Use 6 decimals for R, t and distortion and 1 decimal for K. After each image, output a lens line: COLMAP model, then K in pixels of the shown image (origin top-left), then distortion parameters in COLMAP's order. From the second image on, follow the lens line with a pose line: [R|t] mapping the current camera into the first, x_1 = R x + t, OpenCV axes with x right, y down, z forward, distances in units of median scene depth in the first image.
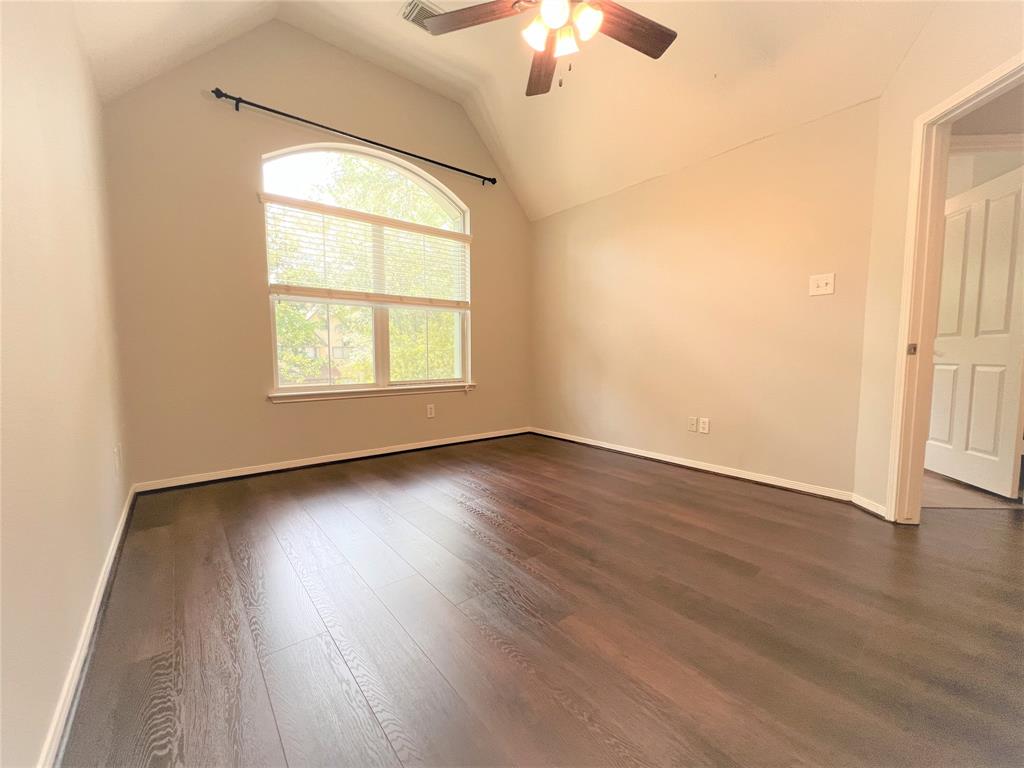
lens RADIAL K [[409.0, 0, 520.1], [0, 409.0, 385.4], [0, 0, 1]] dist [-0.003640, 0.000676]
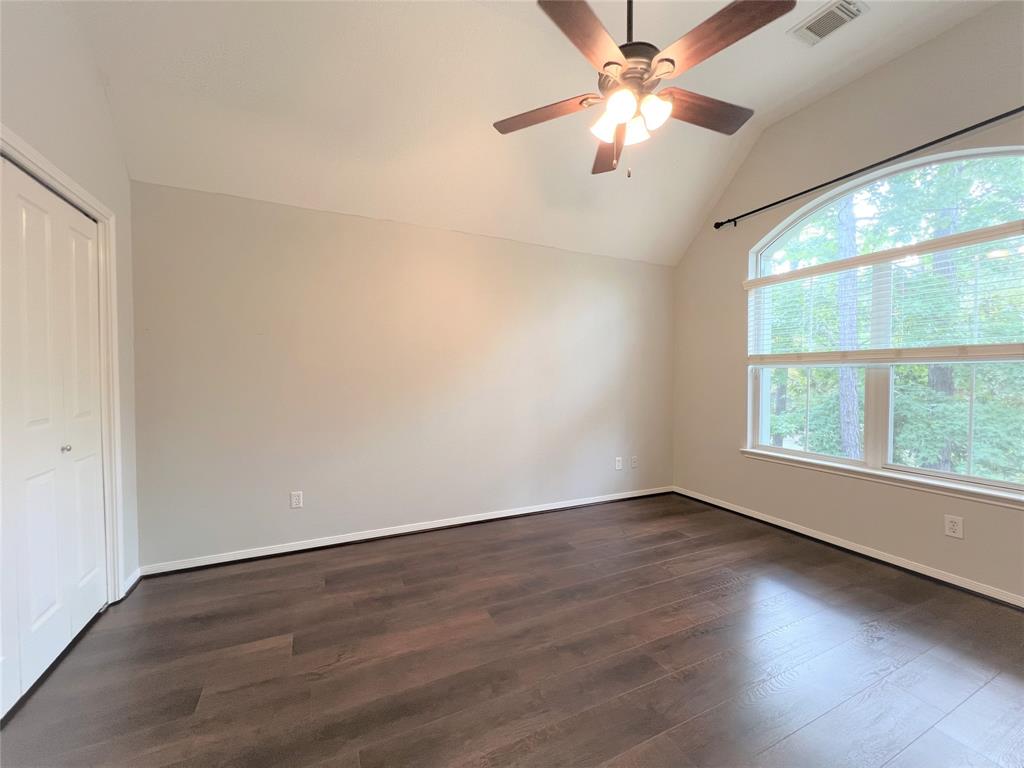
lens RADIAL K [[409.0, 0, 516.4], [0, 409.0, 384.3], [0, 0, 1]] dist [-0.003640, 0.000676]
pose [[-0.238514, 0.032733, -0.970587, 0.722354], [-0.082698, 0.995117, 0.053883, -0.176113], [0.967611, 0.093117, -0.234643, 0.645566]]
